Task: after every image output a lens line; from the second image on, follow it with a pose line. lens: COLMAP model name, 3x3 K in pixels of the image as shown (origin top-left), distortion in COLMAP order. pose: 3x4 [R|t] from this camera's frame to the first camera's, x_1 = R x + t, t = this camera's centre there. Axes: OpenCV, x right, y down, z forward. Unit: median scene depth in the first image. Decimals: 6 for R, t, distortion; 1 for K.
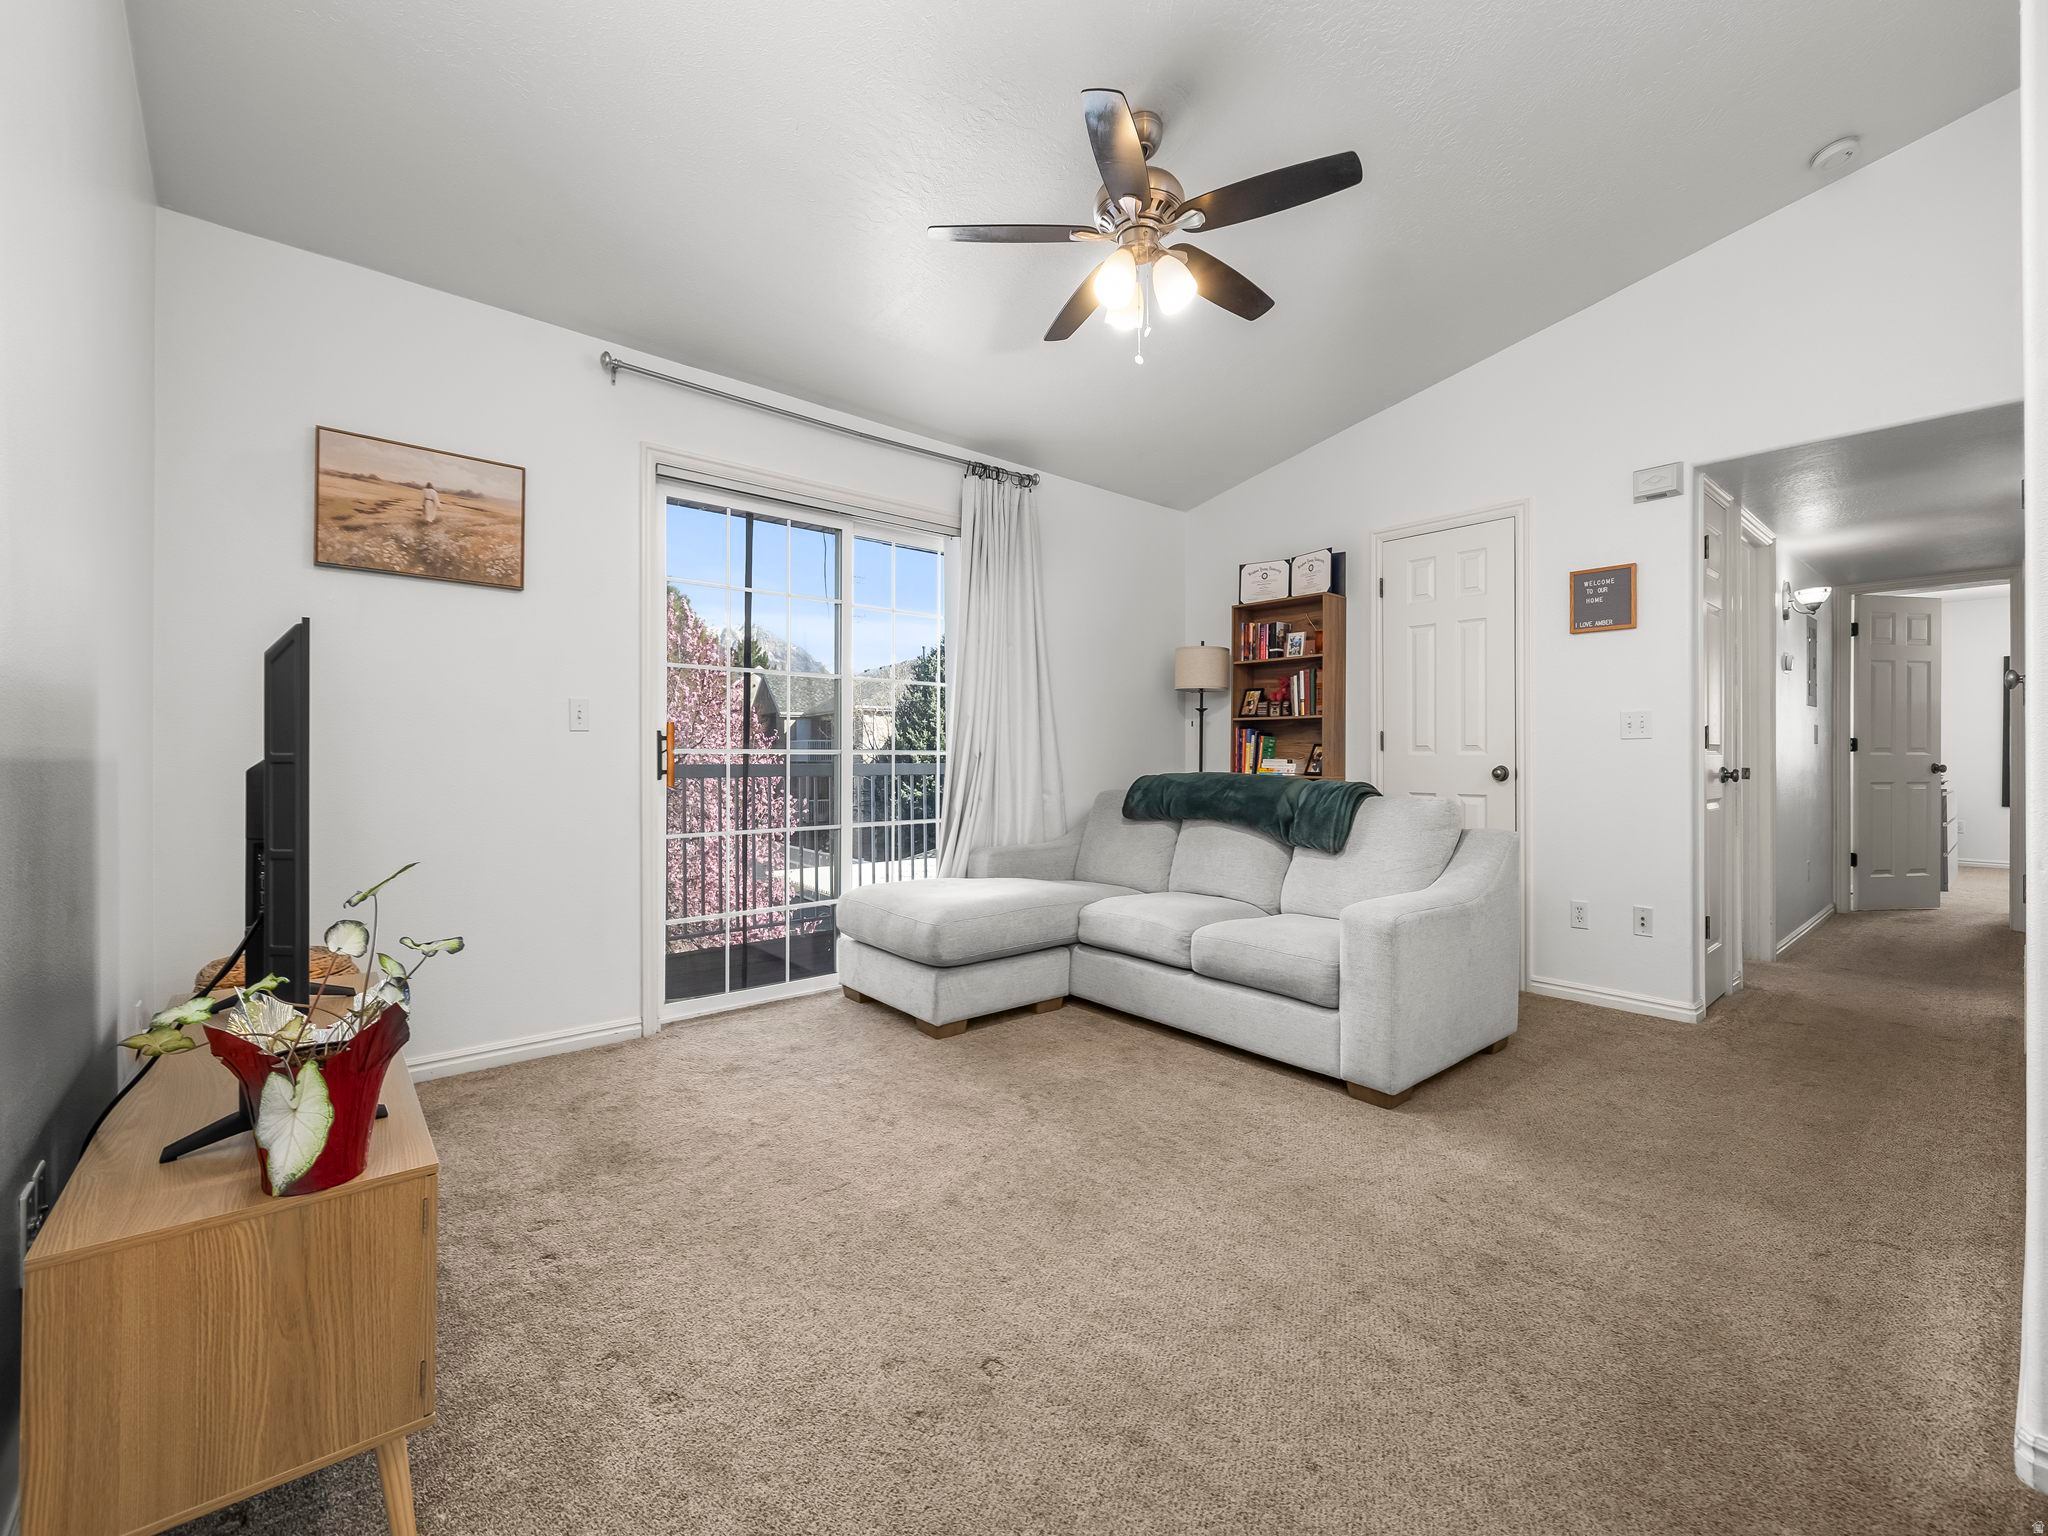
lens RADIAL K [[862.1, 0, 986.6], [0, 862.1, 760.4], [0, 0, 1]] dist [-0.002677, -0.000540]
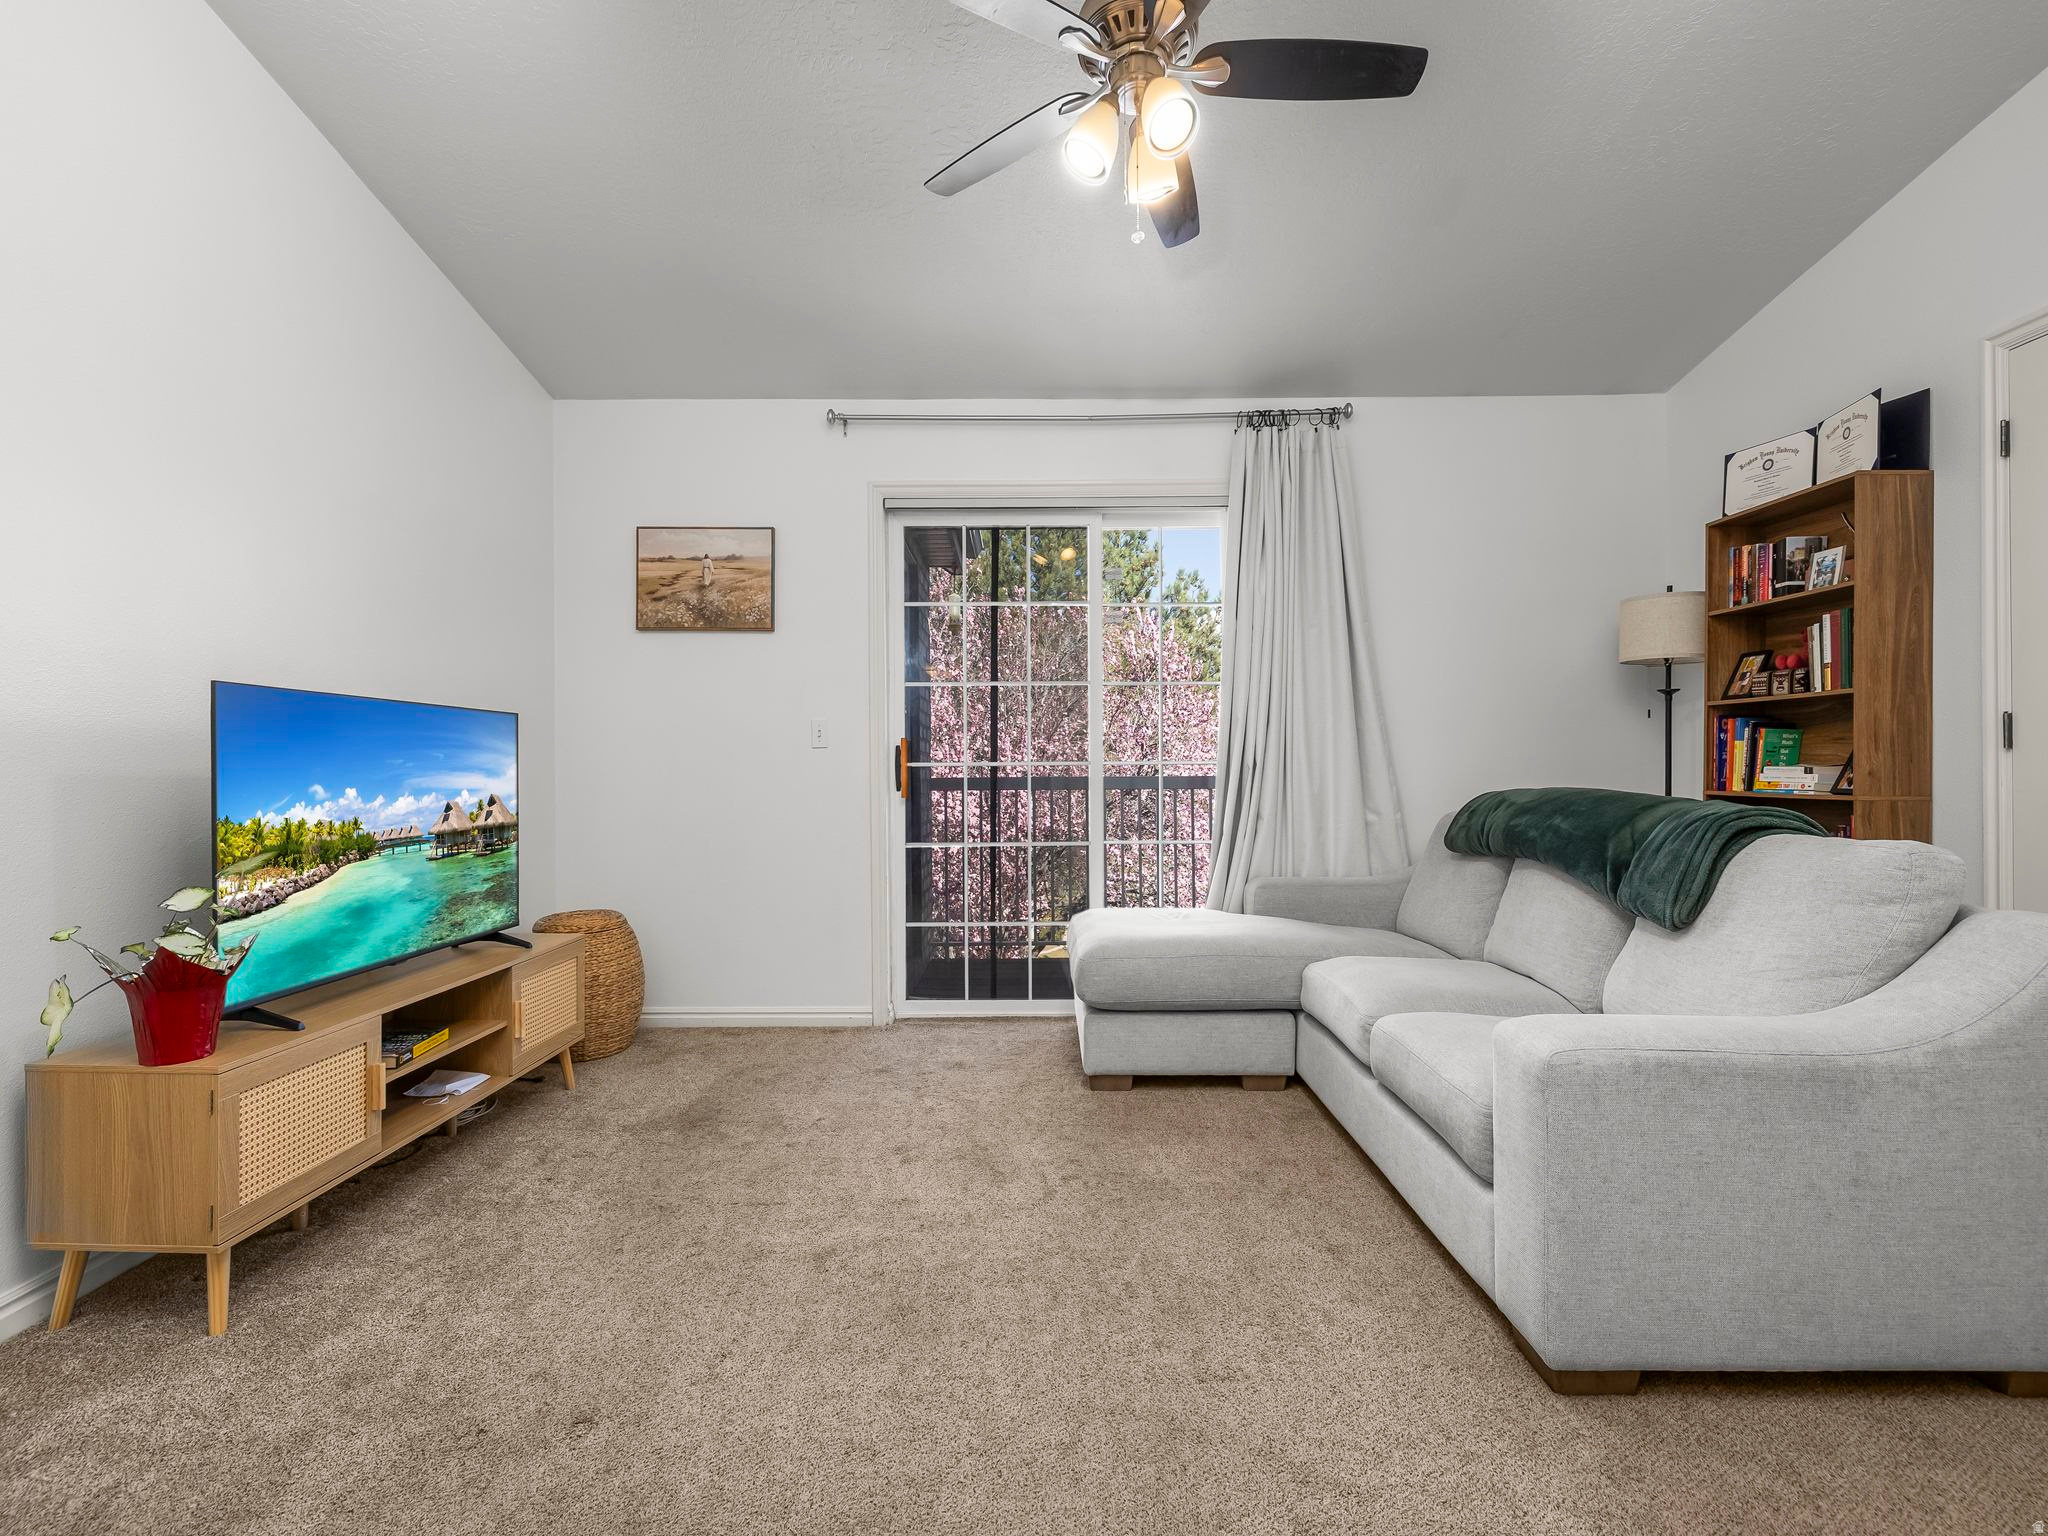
lens RADIAL K [[868.8, 0, 1010.4], [0, 868.8, 773.8], [0, 0, 1]] dist [0.000580, -0.000098]
pose [[0.764570, -0.003118, -0.644533, 0.424244], [0.005082, 0.999986, 0.001191, 0.000272], [0.644521, -0.004187, 0.764575, 0.257315]]
